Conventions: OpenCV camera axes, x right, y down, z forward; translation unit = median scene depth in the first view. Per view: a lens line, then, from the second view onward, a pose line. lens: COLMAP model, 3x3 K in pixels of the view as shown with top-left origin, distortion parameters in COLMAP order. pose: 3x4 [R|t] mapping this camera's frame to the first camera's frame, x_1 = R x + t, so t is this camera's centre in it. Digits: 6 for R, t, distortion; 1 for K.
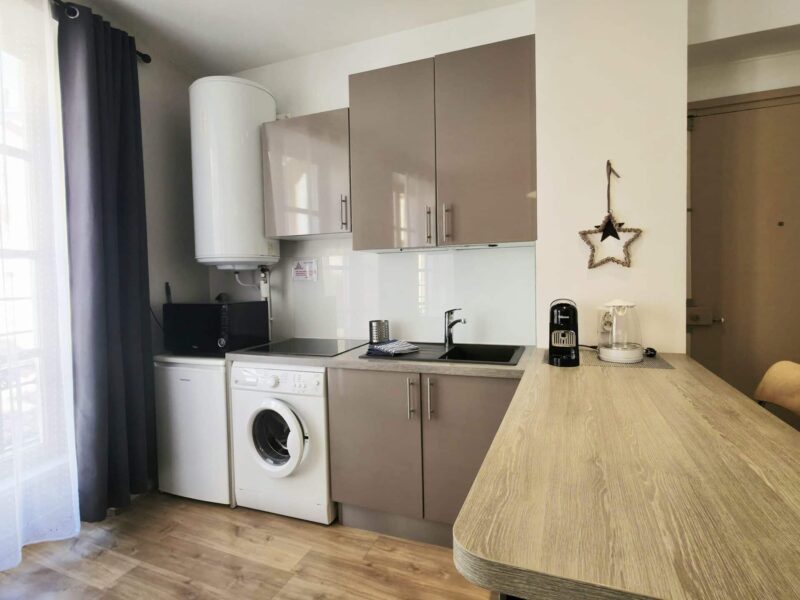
lens RADIAL K [[434.7, 0, 397.5], [0, 434.7, 292.5], [0, 0, 1]] dist [-0.001476, 0.001747]
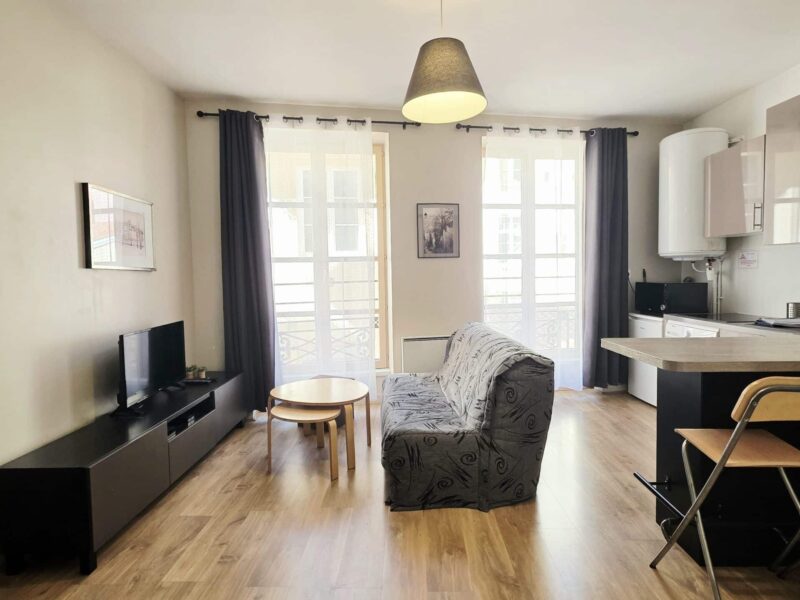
lens RADIAL K [[434.7, 0, 401.0], [0, 434.7, 296.0], [0, 0, 1]] dist [-0.001476, 0.001747]
pose [[0.378870, 0.063724, -0.923254, 0.639843], [-0.019508, 0.997955, 0.060874, -0.004736], [0.925244, -0.005052, 0.379338, -0.450582]]
